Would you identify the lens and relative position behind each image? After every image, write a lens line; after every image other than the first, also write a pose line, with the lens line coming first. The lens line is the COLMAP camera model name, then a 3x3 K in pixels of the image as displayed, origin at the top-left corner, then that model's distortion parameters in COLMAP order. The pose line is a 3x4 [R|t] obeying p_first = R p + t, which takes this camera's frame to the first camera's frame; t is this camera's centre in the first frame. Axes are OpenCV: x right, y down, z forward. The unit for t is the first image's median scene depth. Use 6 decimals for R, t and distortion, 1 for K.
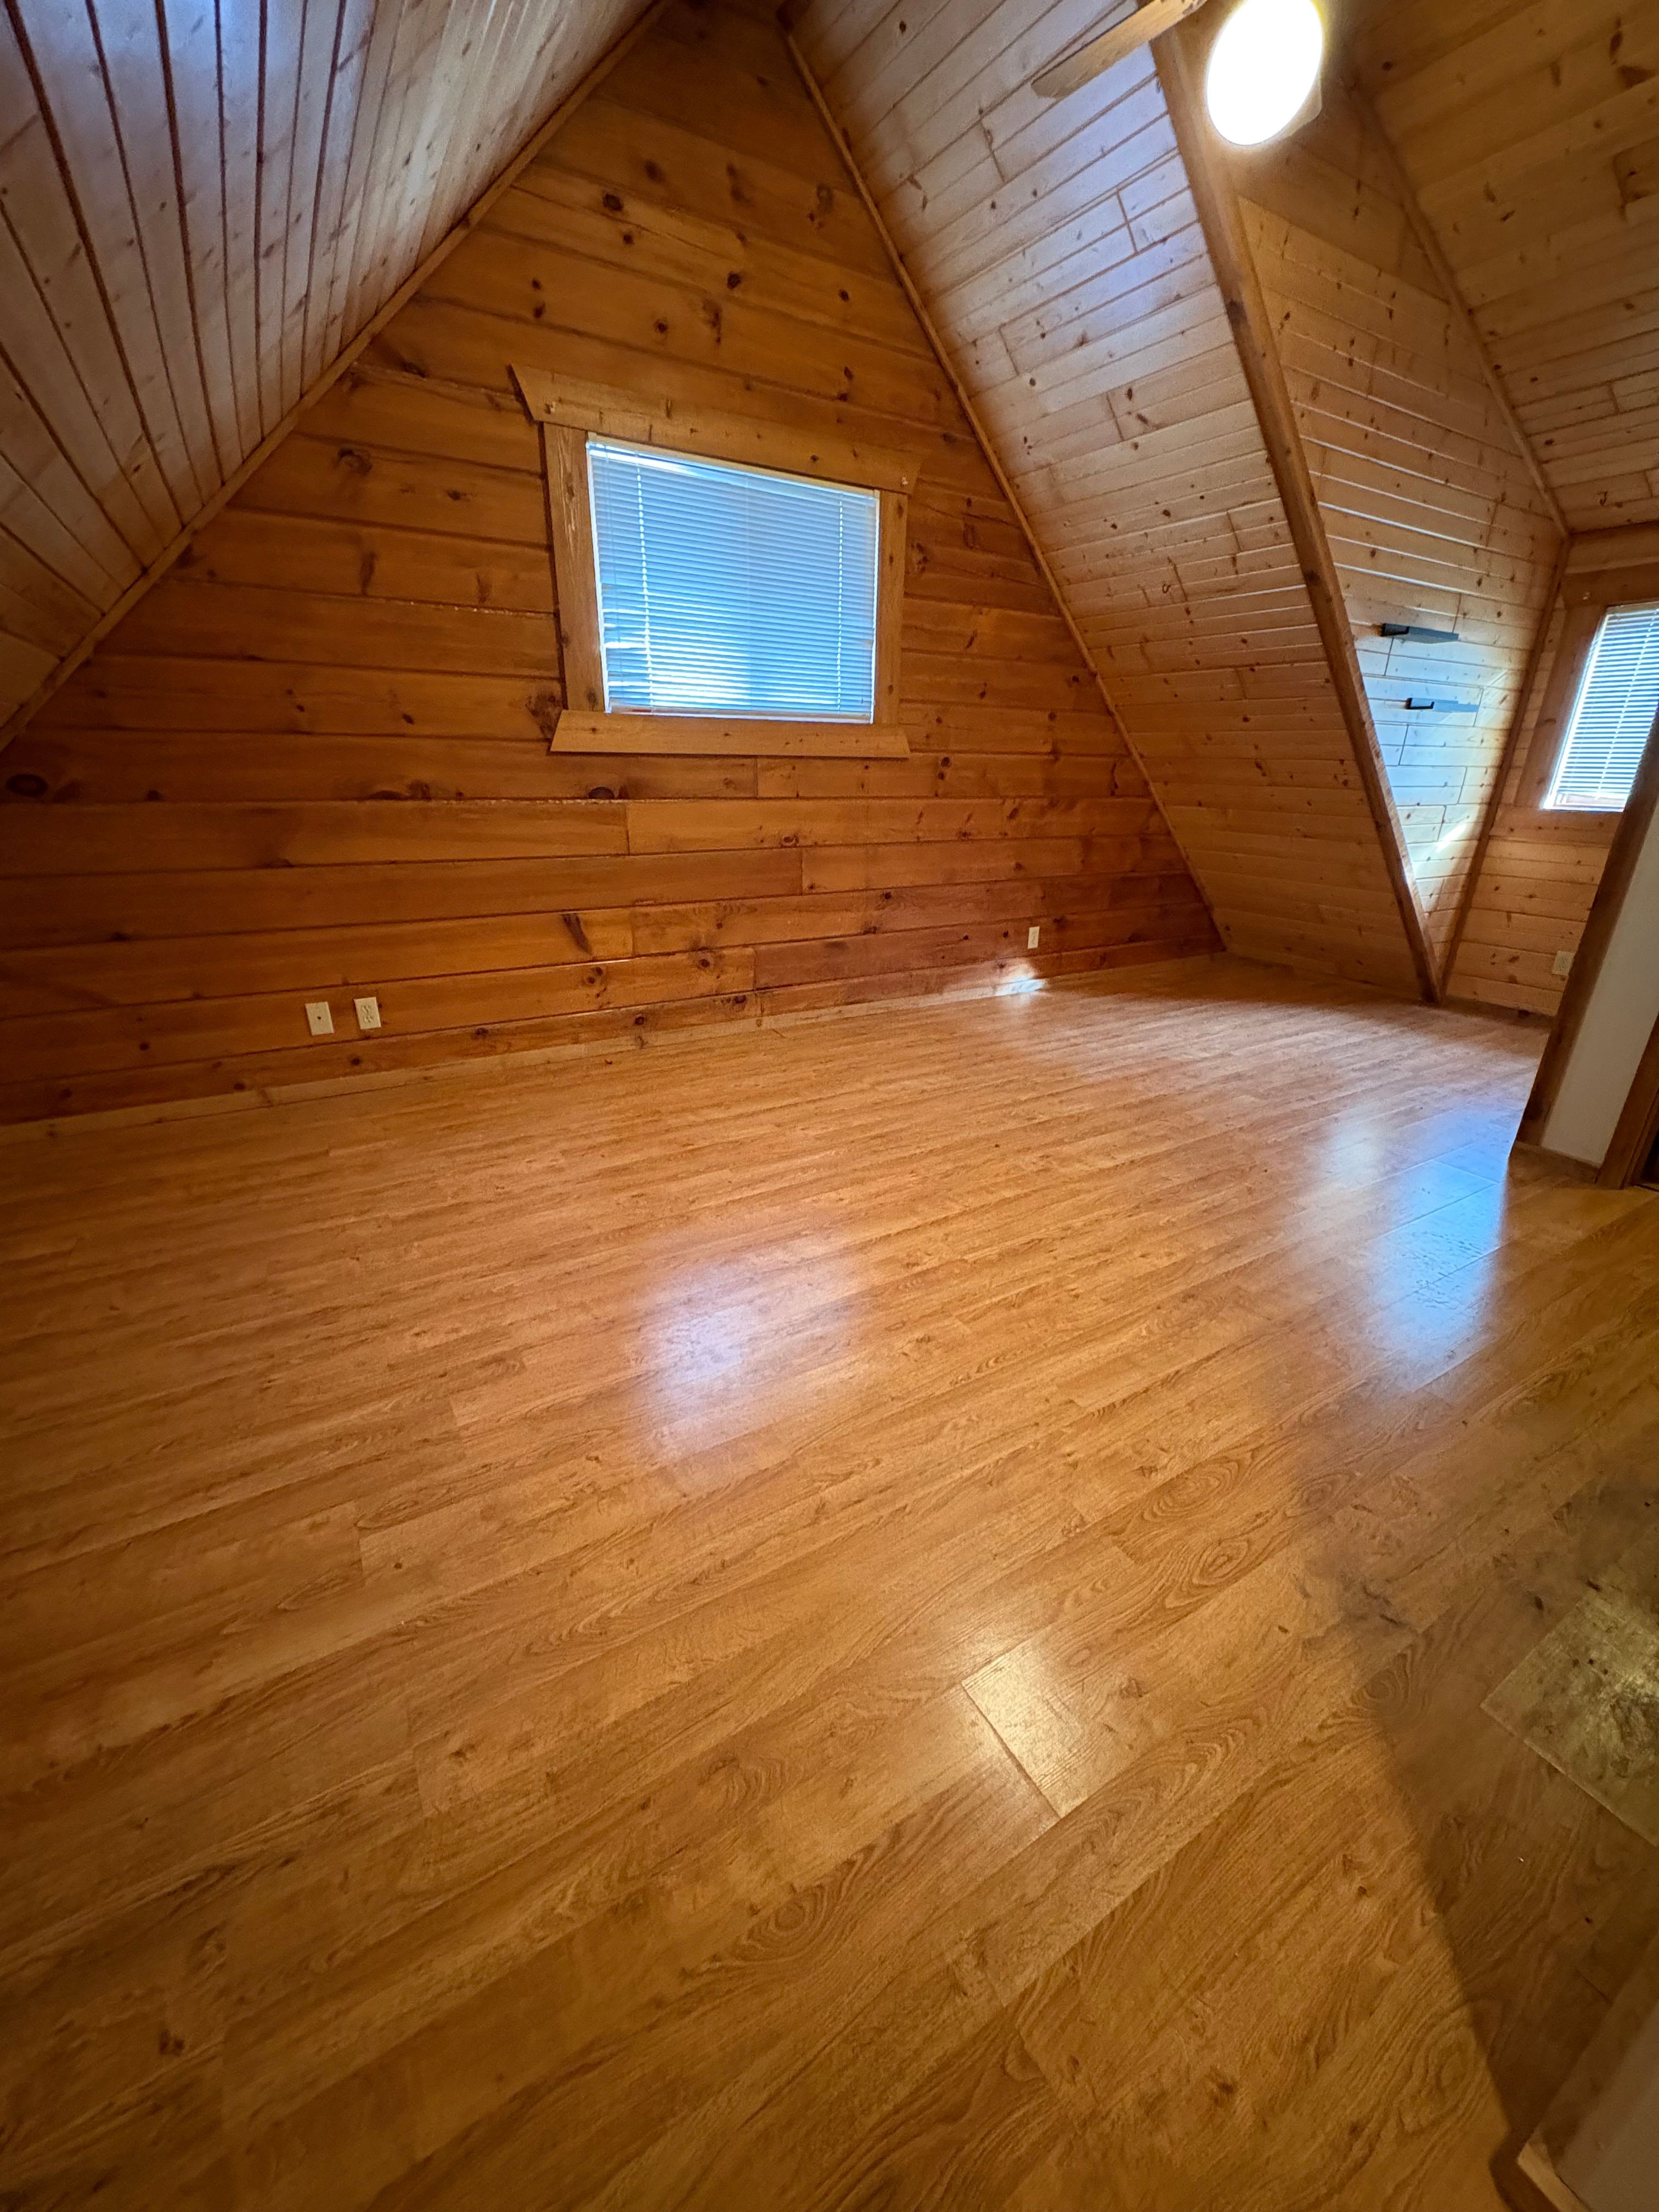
lens RADIAL K [[875.0, 0, 832.4], [0, 875.0, 1107.5], [0, 0, 1]] dist [-0.001607, 0.000099]
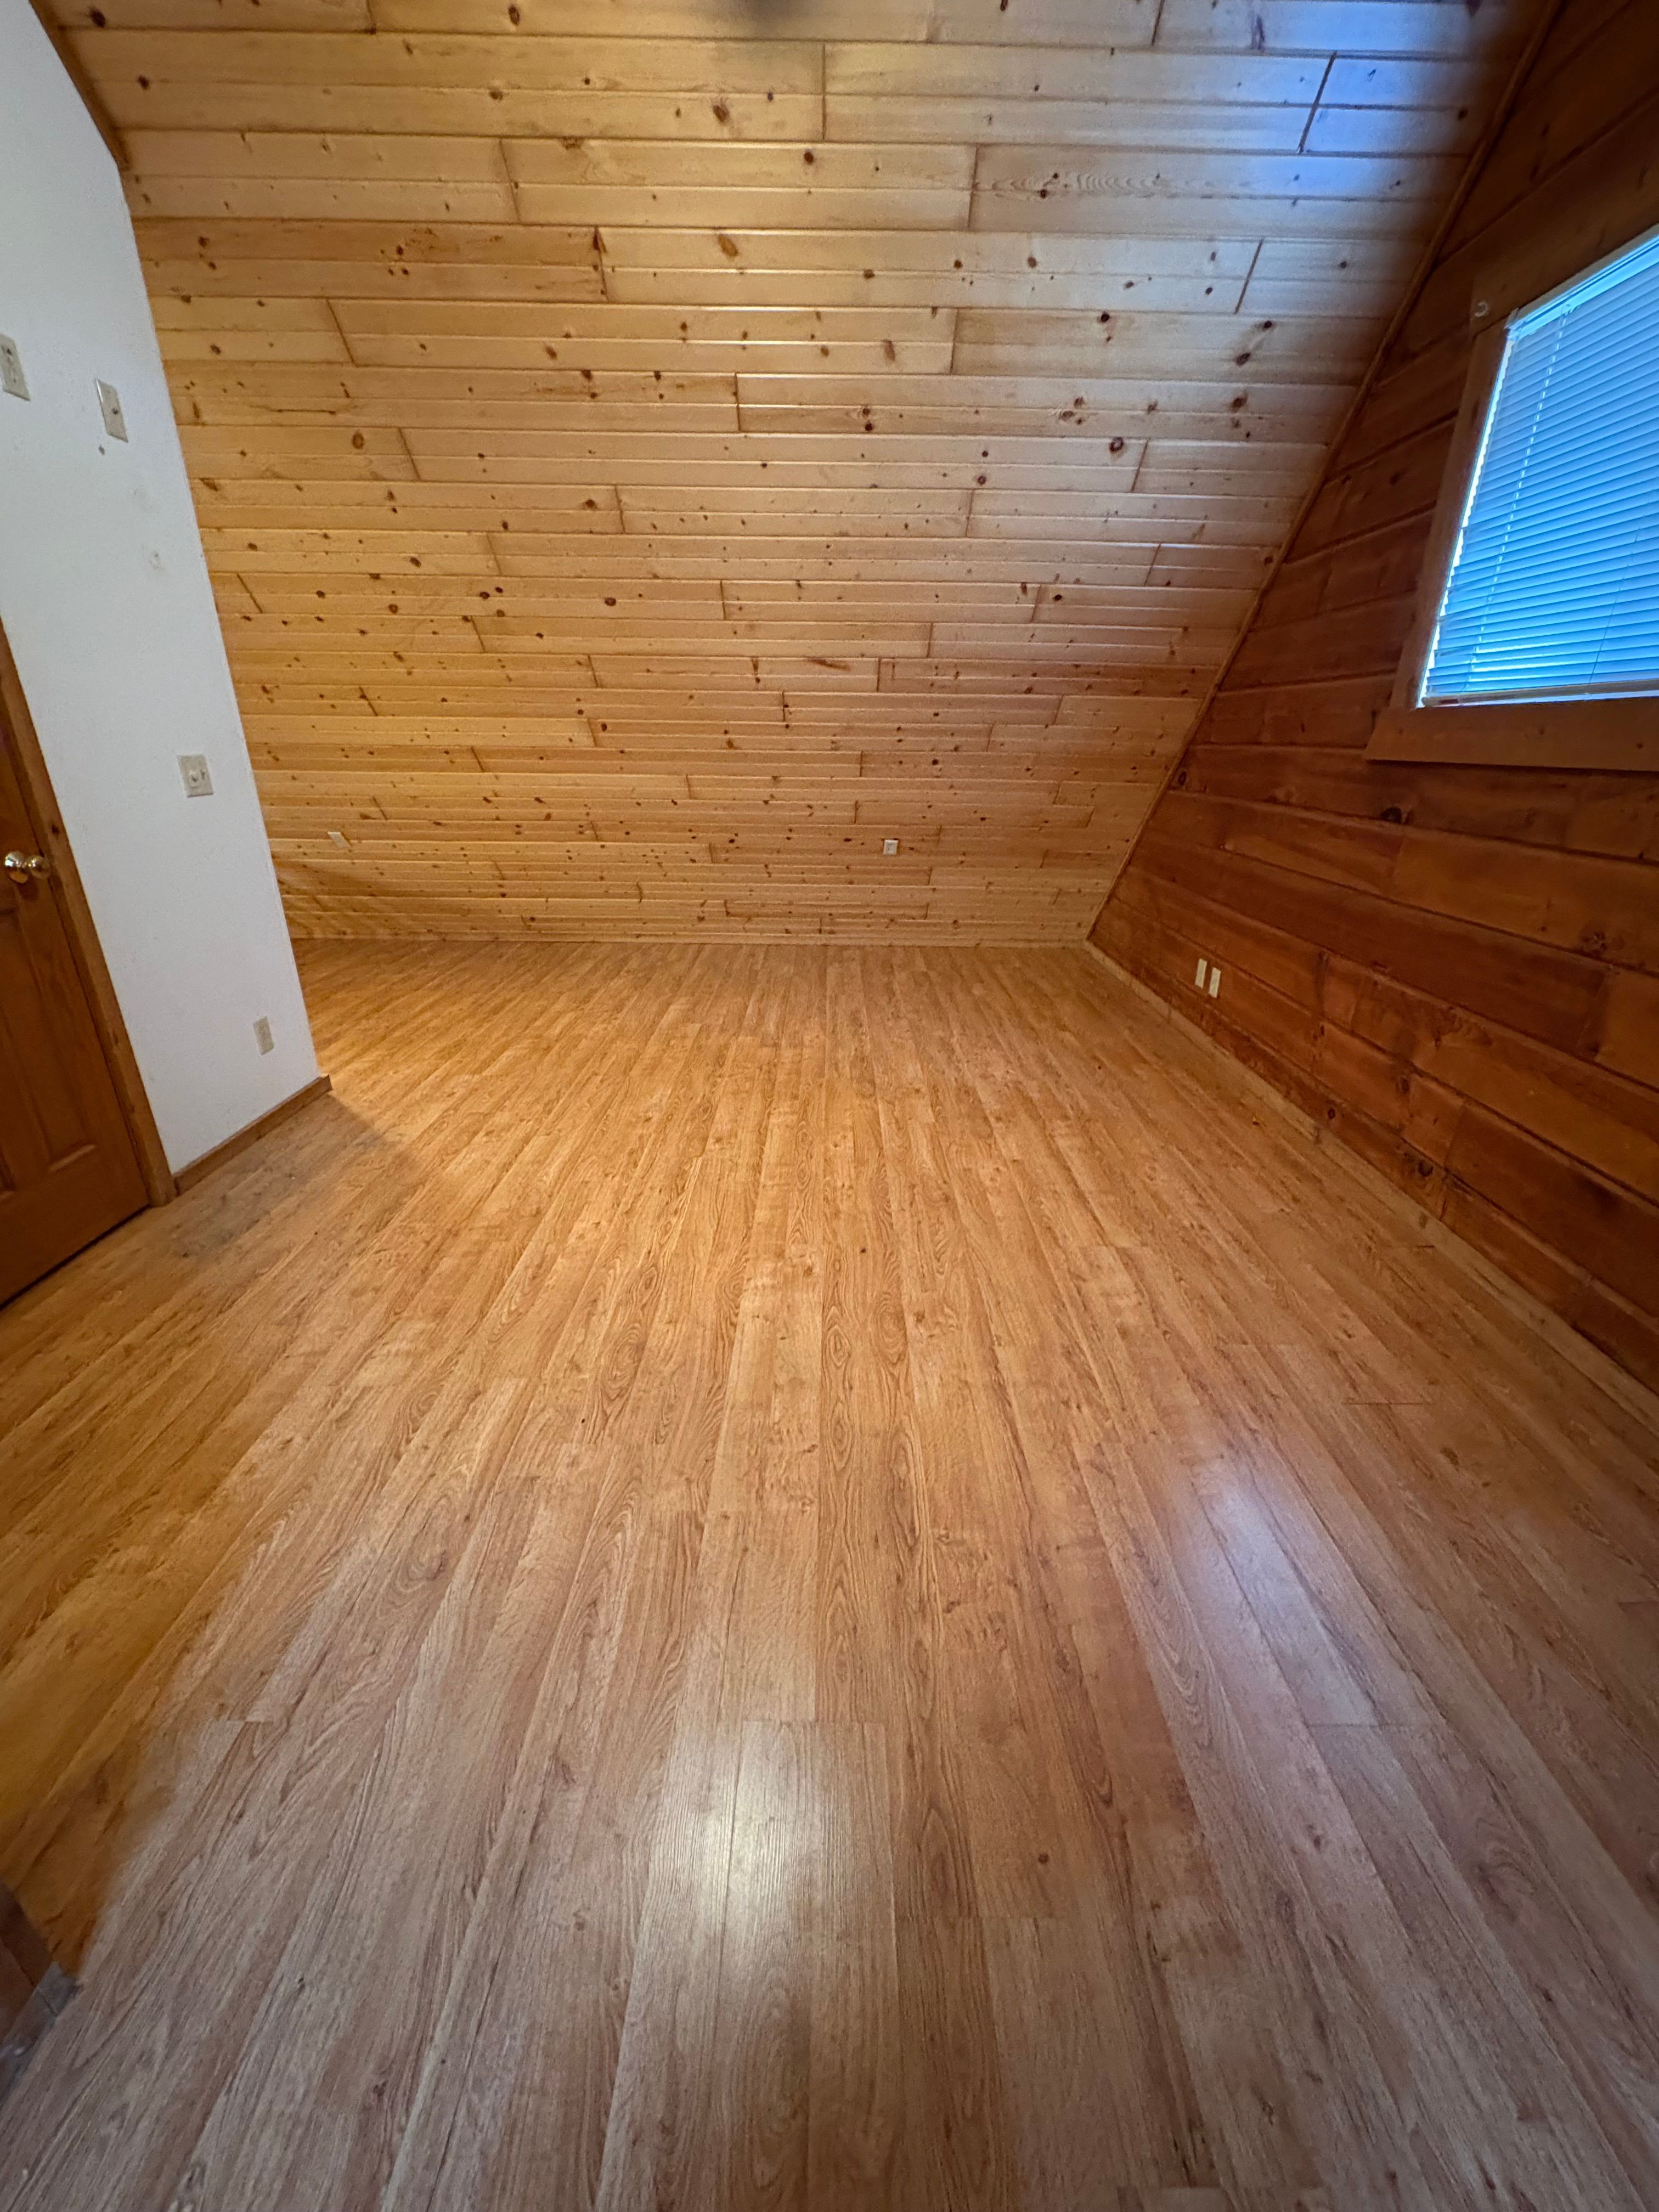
lens RADIAL K [[875.4, 0, 832.5], [0, 875.4, 1108.4], [0, 0, 1]] dist [-0.002286, -0.000010]
pose [[-0.519072, 0.313037, -0.795344, 0.736821], [-0.335549, 0.781185, 0.526457, -0.432889], [0.786111, 0.540146, -0.300452, 1.073893]]
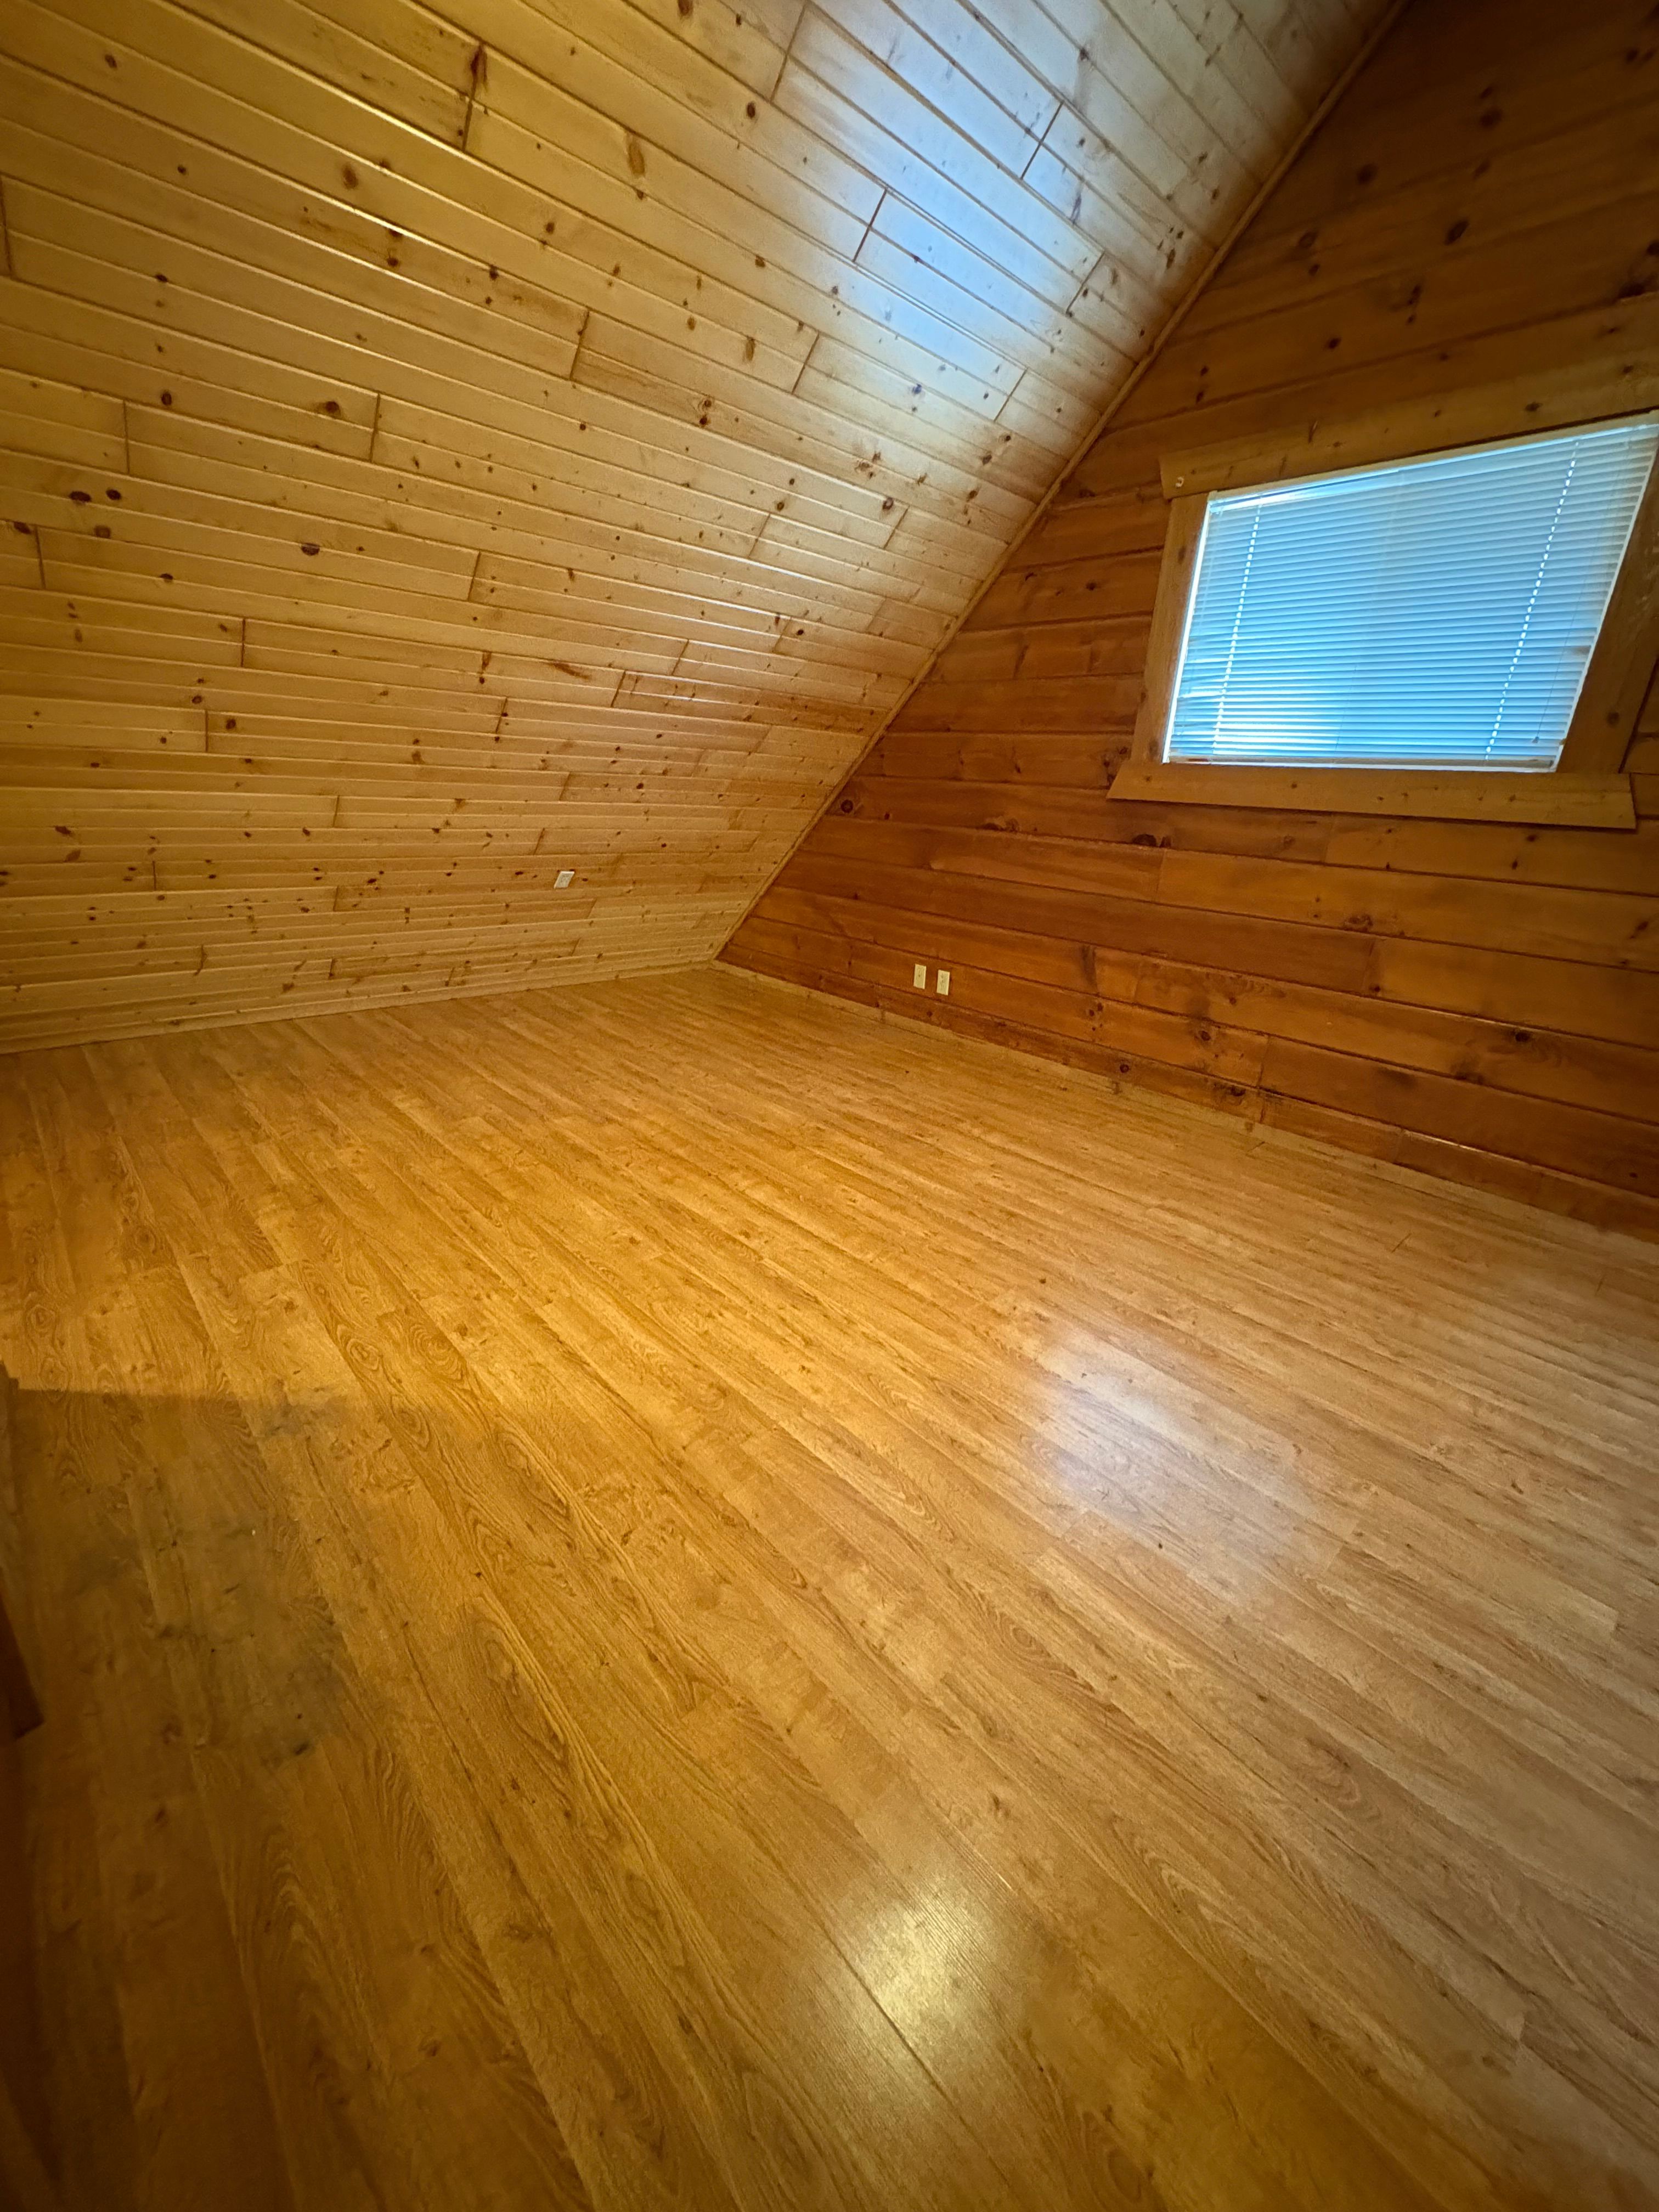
lens RADIAL K [[875.0, 0, 832.4], [0, 875.0, 1107.5], [0, 0, 1]] dist [-0.001607, 0.000099]
pose [[0.205205, 0.338111, -0.918462, 0.767587], [-0.408436, 0.882395, 0.233580, -0.189261], [0.889422, 0.327201, 0.319168, 0.493857]]
